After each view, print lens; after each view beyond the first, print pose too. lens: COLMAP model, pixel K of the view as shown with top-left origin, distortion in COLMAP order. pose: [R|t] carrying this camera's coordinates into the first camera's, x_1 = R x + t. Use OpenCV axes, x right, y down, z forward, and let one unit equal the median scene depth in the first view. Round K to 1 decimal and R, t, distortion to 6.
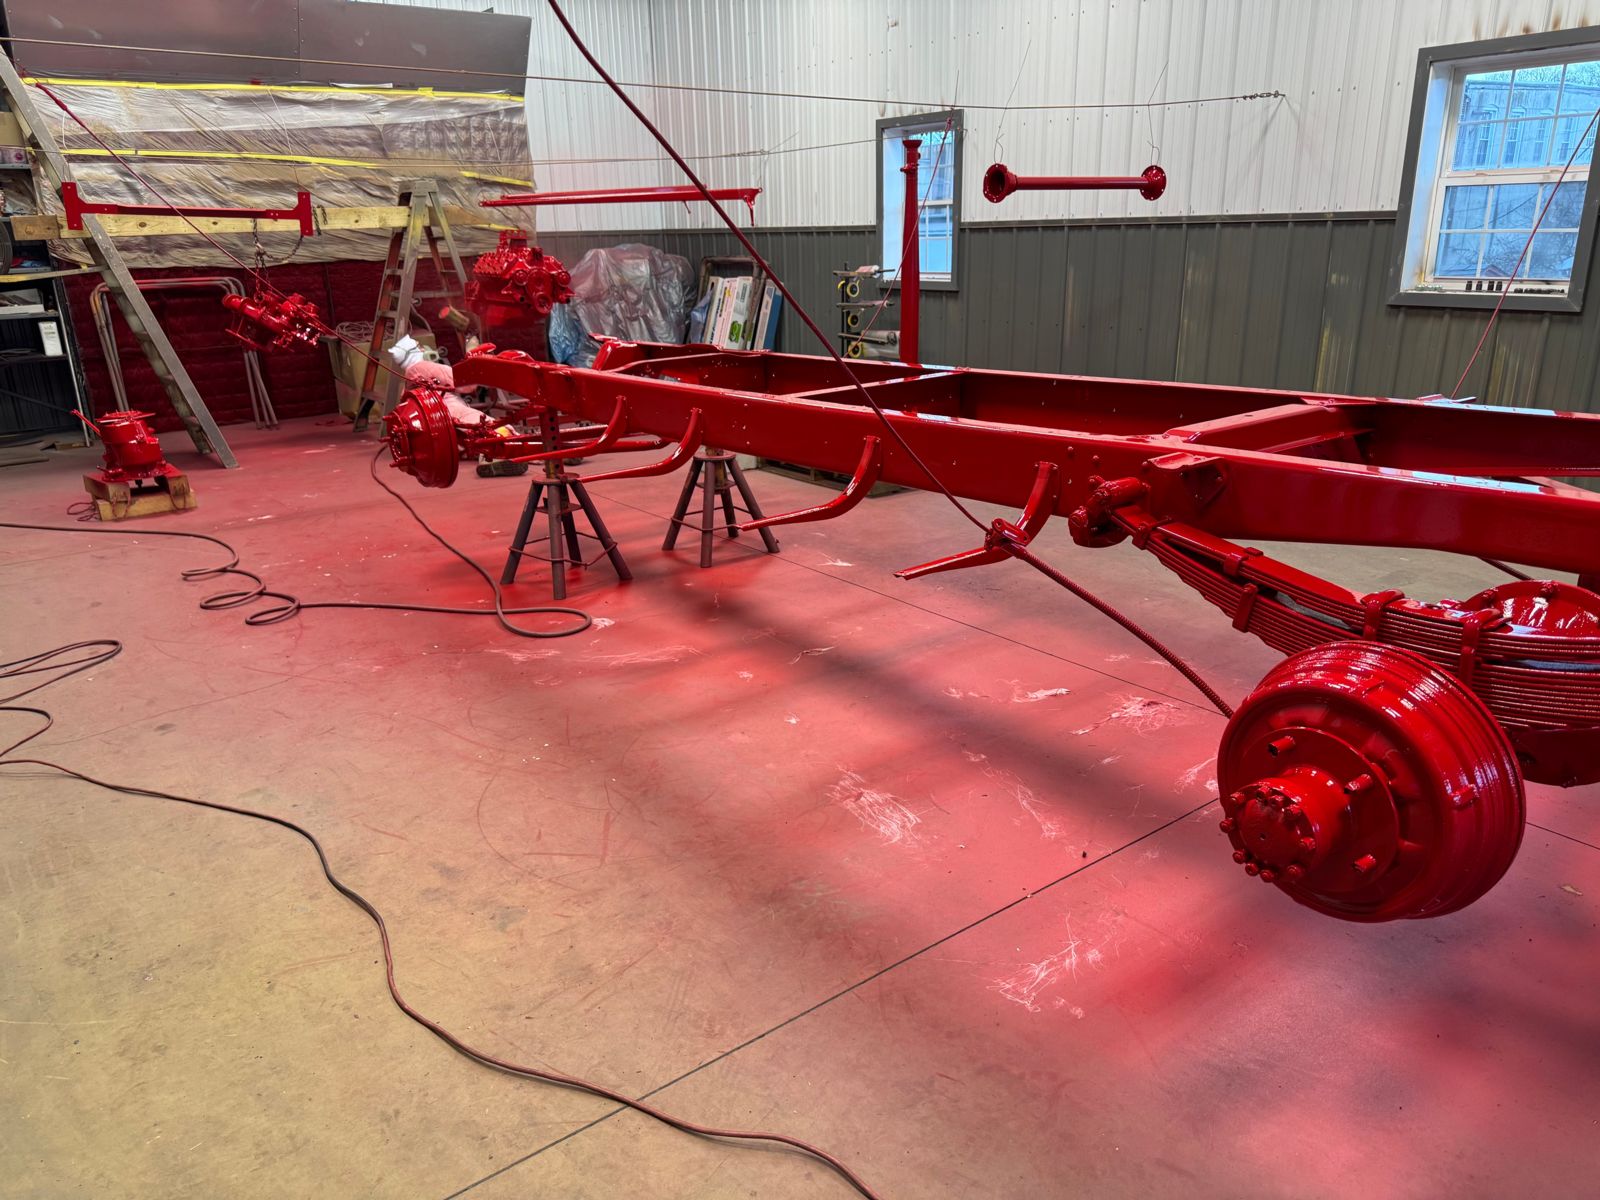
lens RADIAL K [[1173.7, 0, 800.0], [0, 1173.7, 600.0], [0, 0, 1]] dist [0.033115, -0.004235]
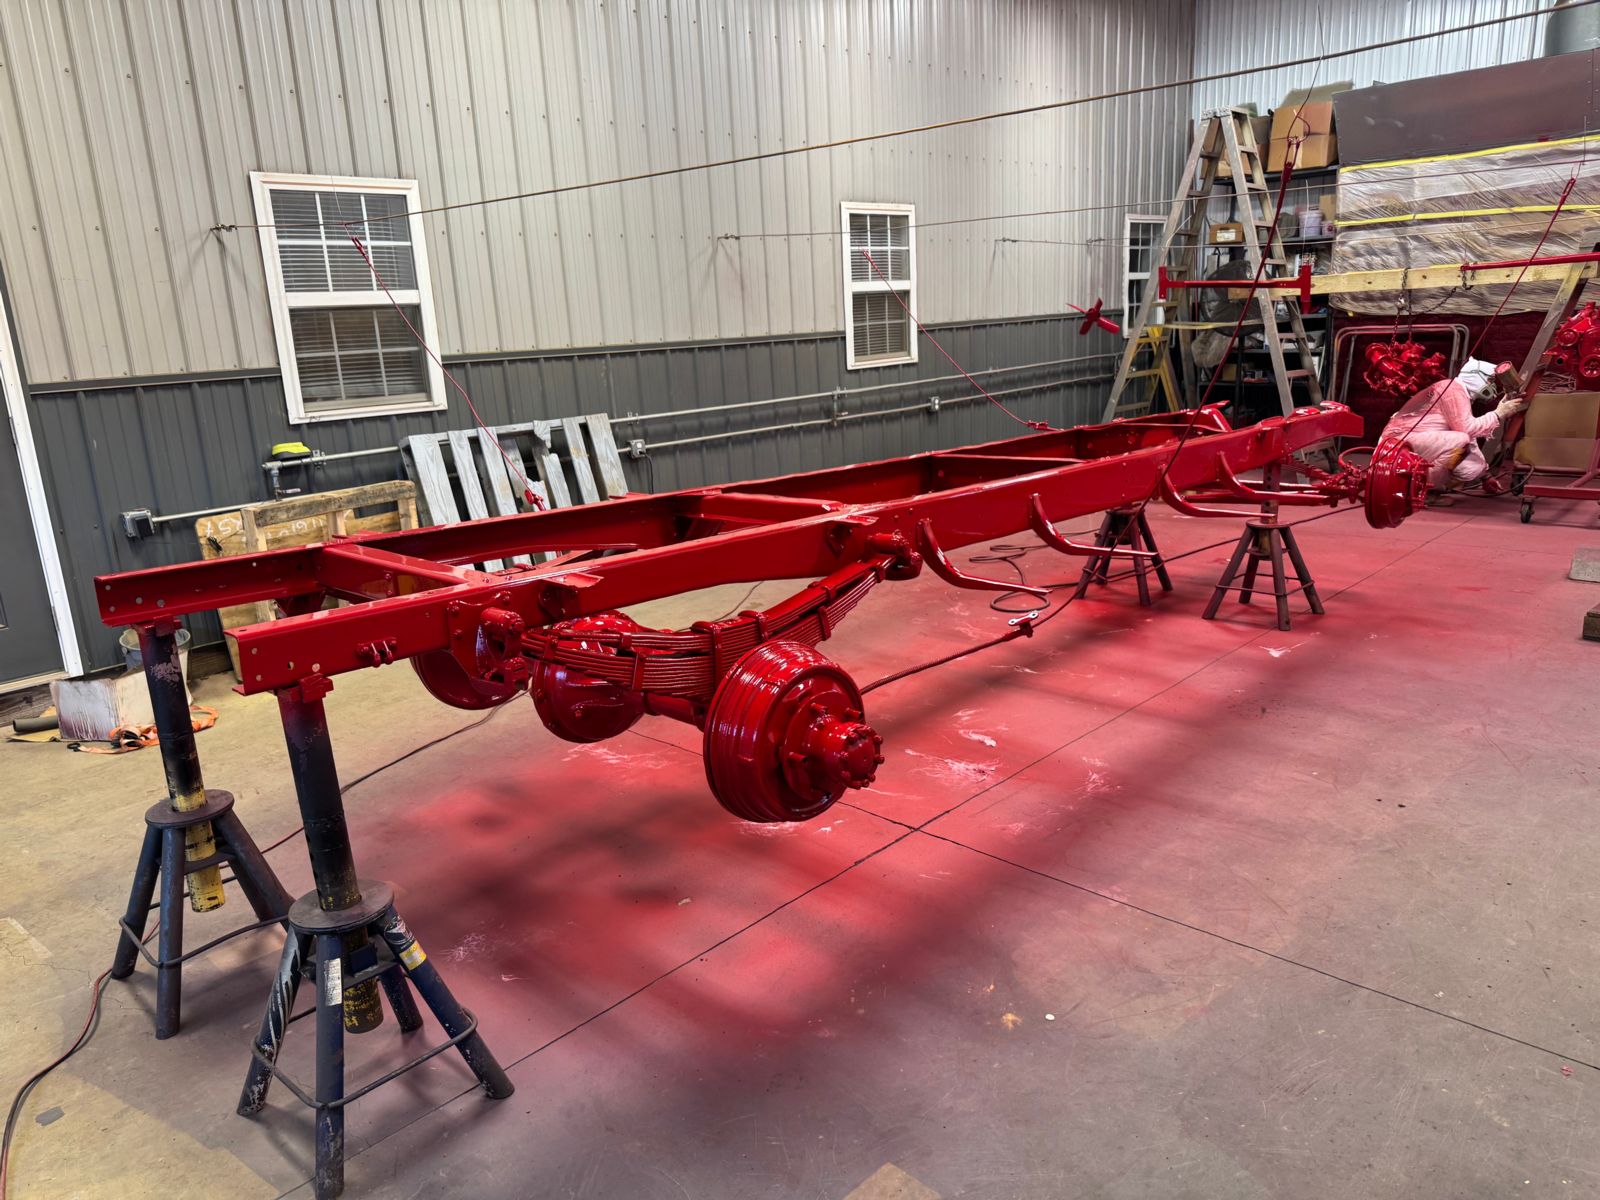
lens RADIAL K [[1173.7, 0, 800.0], [0, 1173.7, 600.0], [0, 0, 1]] dist [0.033115, -0.004235]
pose [[0.187293, 0.262534, -0.946571, 0.523288], [-0.269293, 0.940429, 0.207546, -0.101420], [0.944671, 0.216033, 0.246834, 0.222684]]
